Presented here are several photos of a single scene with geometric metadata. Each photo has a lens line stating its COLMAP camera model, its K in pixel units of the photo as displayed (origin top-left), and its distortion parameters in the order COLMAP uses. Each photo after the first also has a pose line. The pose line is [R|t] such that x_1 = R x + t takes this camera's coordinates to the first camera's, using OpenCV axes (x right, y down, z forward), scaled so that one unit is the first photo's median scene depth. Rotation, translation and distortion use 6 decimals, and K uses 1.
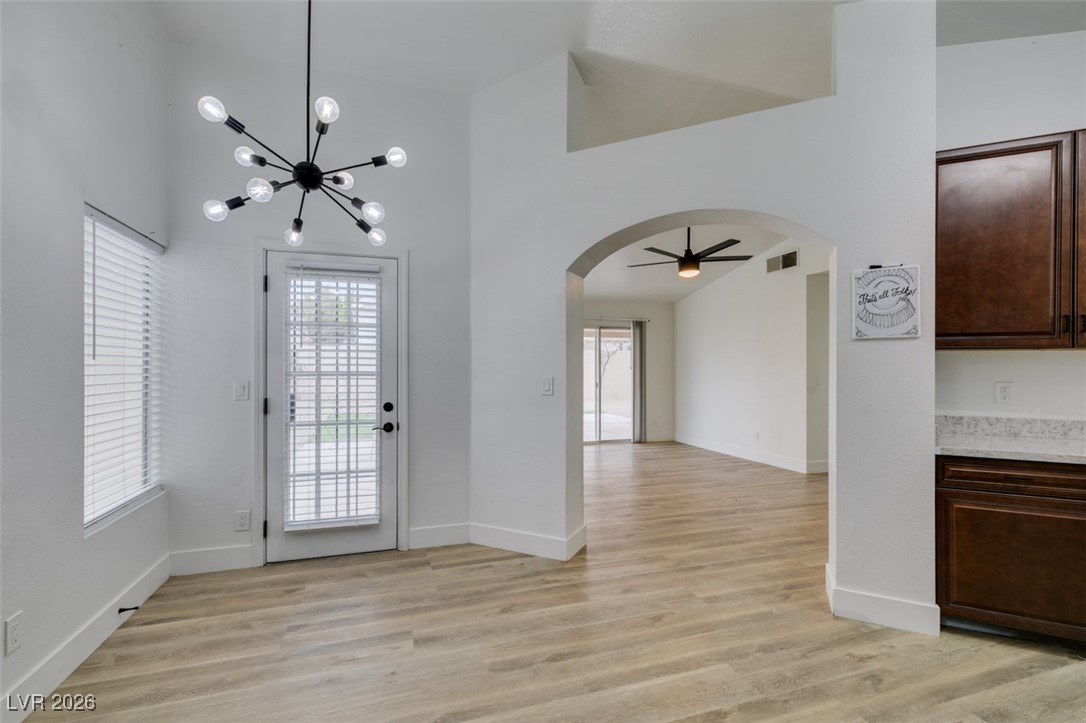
lens RADIAL K [[485.0, 0, 542.4], [0, 485.0, 365.8], [0, 0, 1]] dist [0.006751, -0.002016]
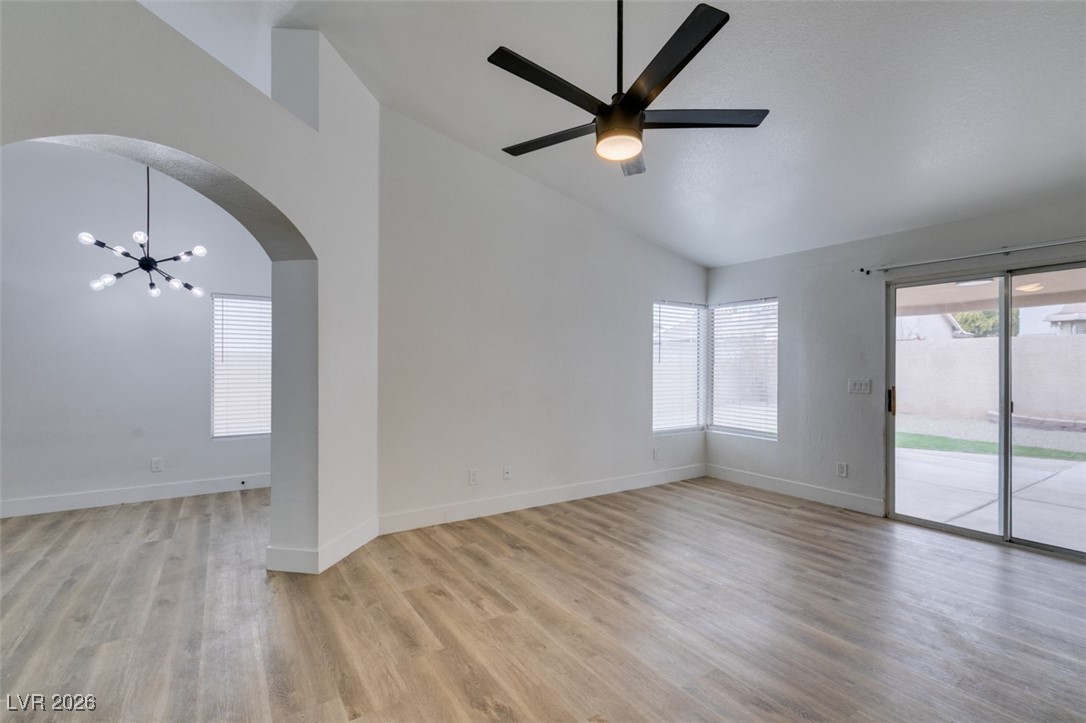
lens RADIAL K [[485.0, 0, 540.8], [0, 485.0, 364.3], [0, 0, 1]] dist [0.006751, -0.002016]
pose [[0.257645, -0.009045, -0.966197, 1.130087], [0.002741, 0.999959, -0.008630, 0.013155], [0.966236, -0.000425, 0.257660, 1.297383]]
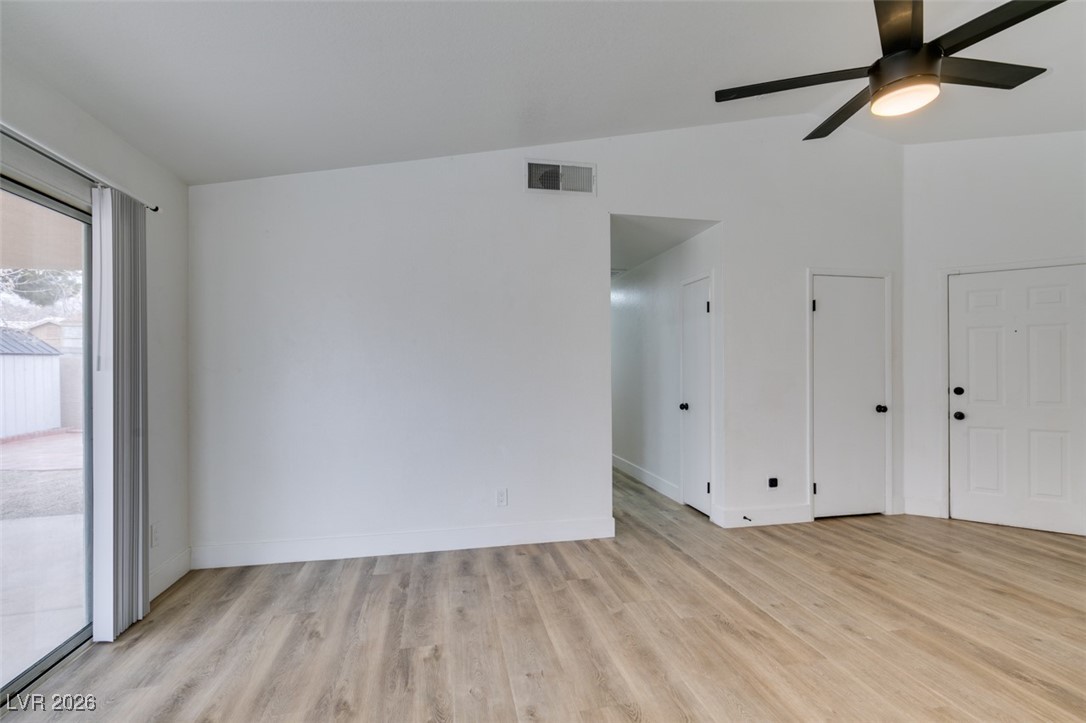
lens RADIAL K [[485.0, 0, 541.3], [0, 485.0, 360.4], [0, 0, 1]] dist [0.006751, -0.002016]
pose [[0.115325, 0.014762, 0.993218, -0.147264], [-0.003369, 0.999890, -0.014470, 0.017264], [-0.993322, -0.001677, 0.115362, 1.945331]]
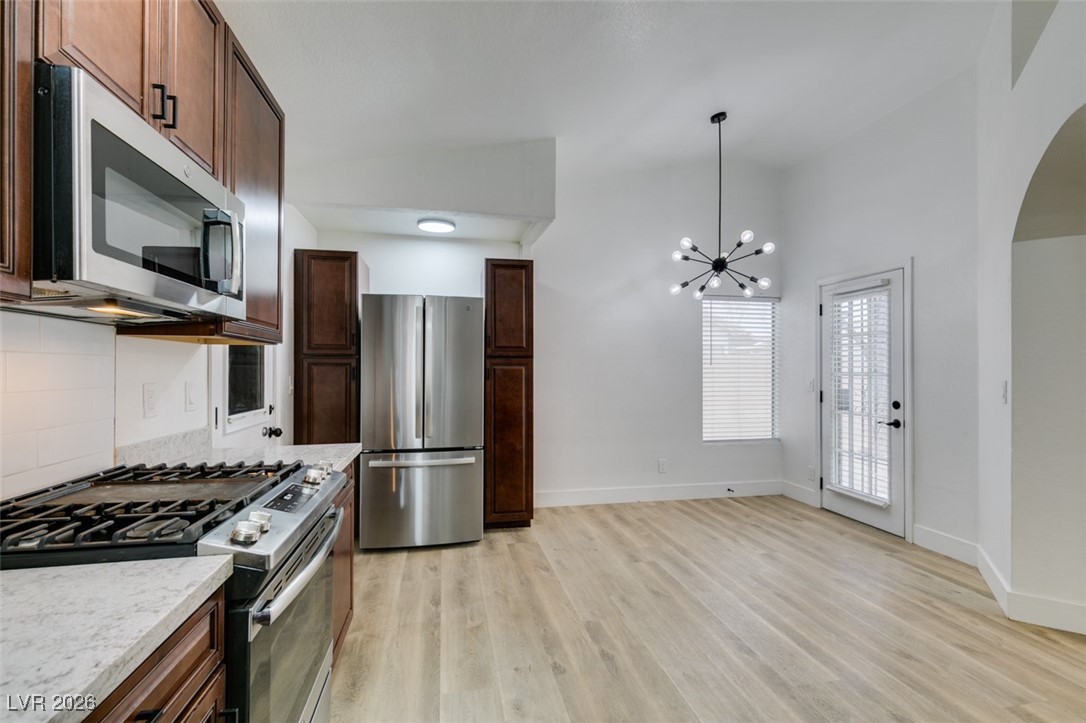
lens RADIAL K [[485.0, 0, 540.5], [0, 485.0, 367.0], [0, 0, 1]] dist [0.006751, -0.002016]
pose [[-0.120025, -0.006197, -0.992751, 0.936210], [0.001055, 0.999979, -0.006370, 0.005110], [0.992770, -0.001812, -0.120016, 0.358281]]
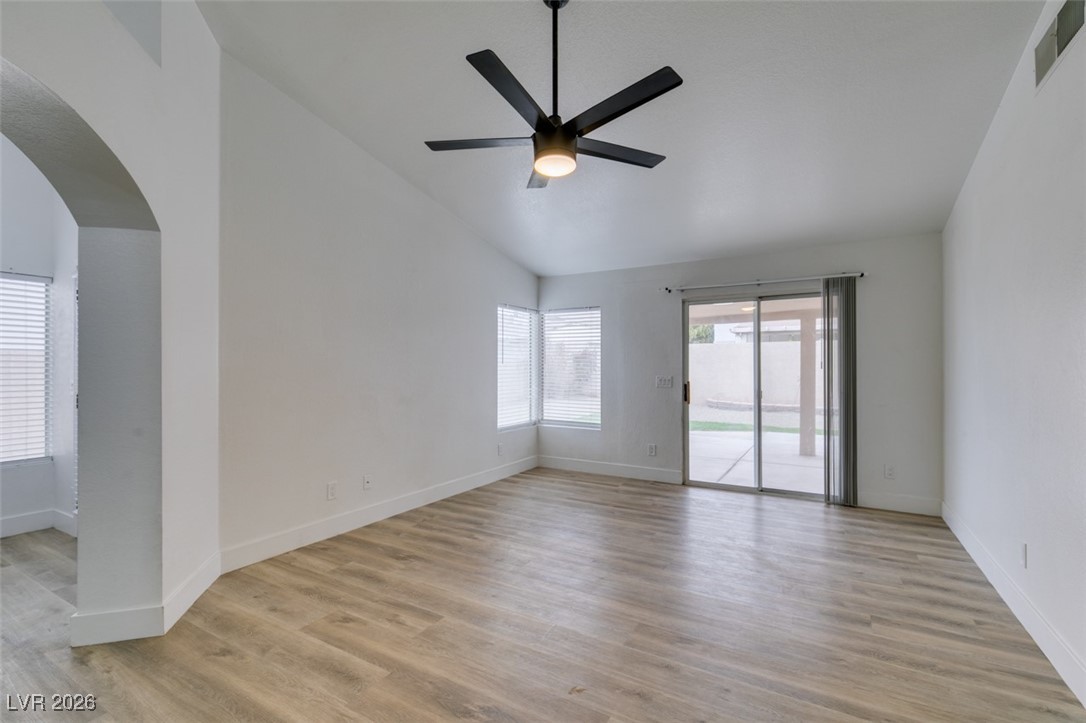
lens RADIAL K [[485.0, 0, 540.6], [0, 485.0, 362.2], [0, 0, 1]] dist [0.006751, -0.002016]
pose [[0.655579, -0.013430, -0.755007, 1.039272], [0.008510, 0.999910, -0.010397, 0.011091], [0.755079, 0.000391, 0.655634, 1.069925]]
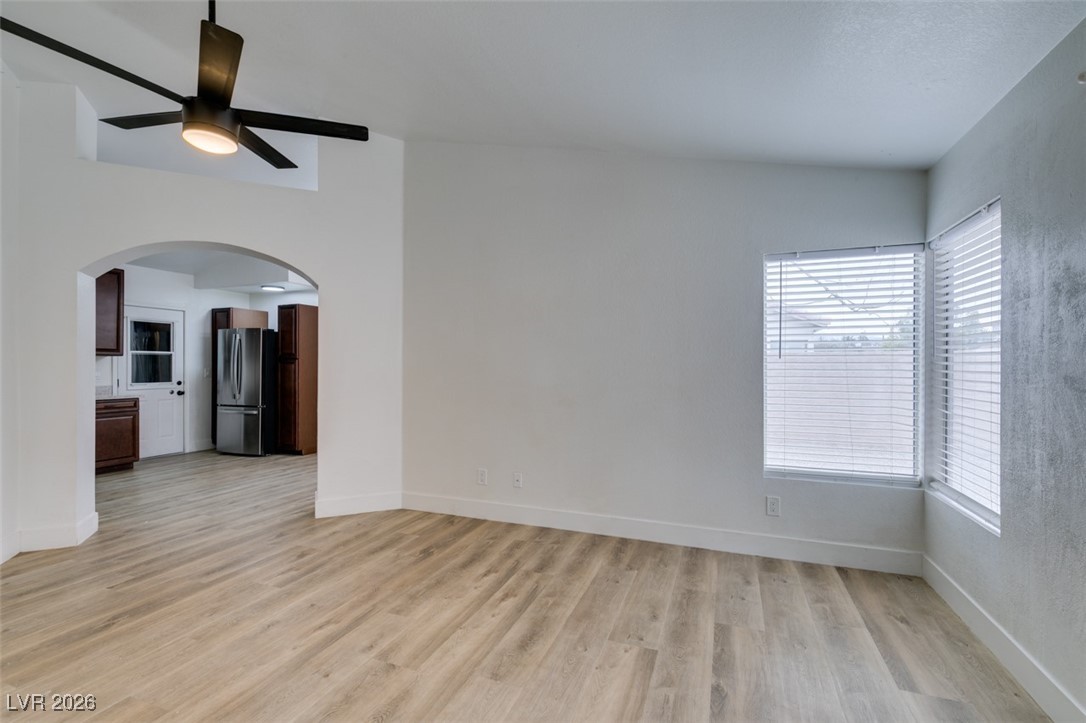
lens RADIAL K [[485.0, 0, 538.7], [0, 485.0, 369.9], [0, 0, 1]] dist [0.006751, -0.002016]
pose [[-0.634785, -0.001685, -0.772687, 0.716980], [-0.001443, 0.999998, -0.000995, 0.022020], [0.772687, 0.000484, -0.634787, 2.388888]]
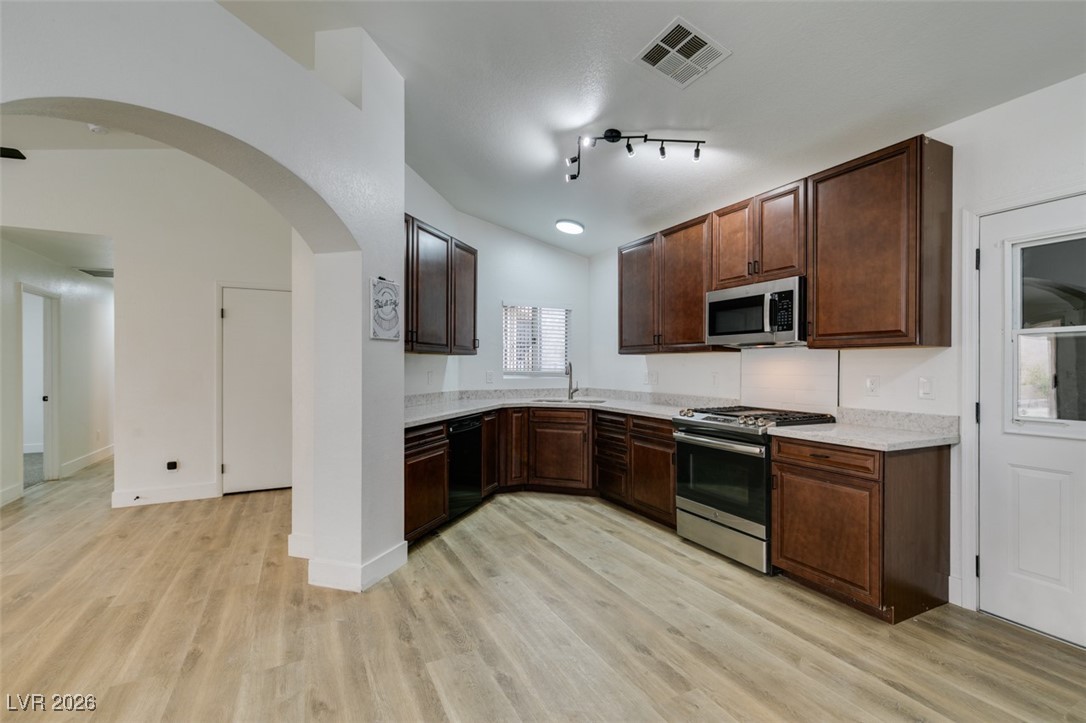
lens RADIAL K [[485.0, 0, 542.7], [0, 485.0, 365.7], [0, 0, 1]] dist [0.006751, -0.002016]
pose [[-0.144856, -0.004269, 0.989444, -0.423604], [-0.007199, 0.999969, 0.003260, 0.001804], [-0.989427, -0.006651, -0.144882, 0.612992]]
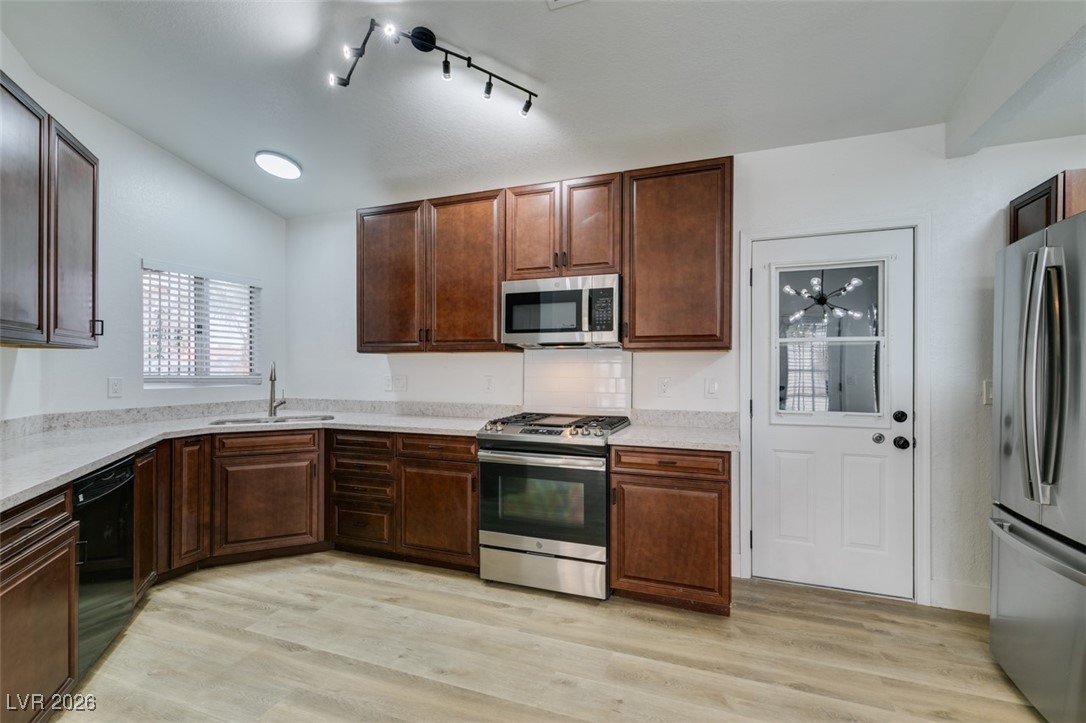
lens RADIAL K [[485.0, 0, 542.8], [0, 485.0, 368.6], [0, 0, 1]] dist [0.006751, -0.002016]
pose [[-0.774863, -0.006006, 0.632101, -0.012482], [-0.008058, 0.999967, -0.000377, 0.003592], [-0.632078, -0.005386, -0.774886, 0.768058]]
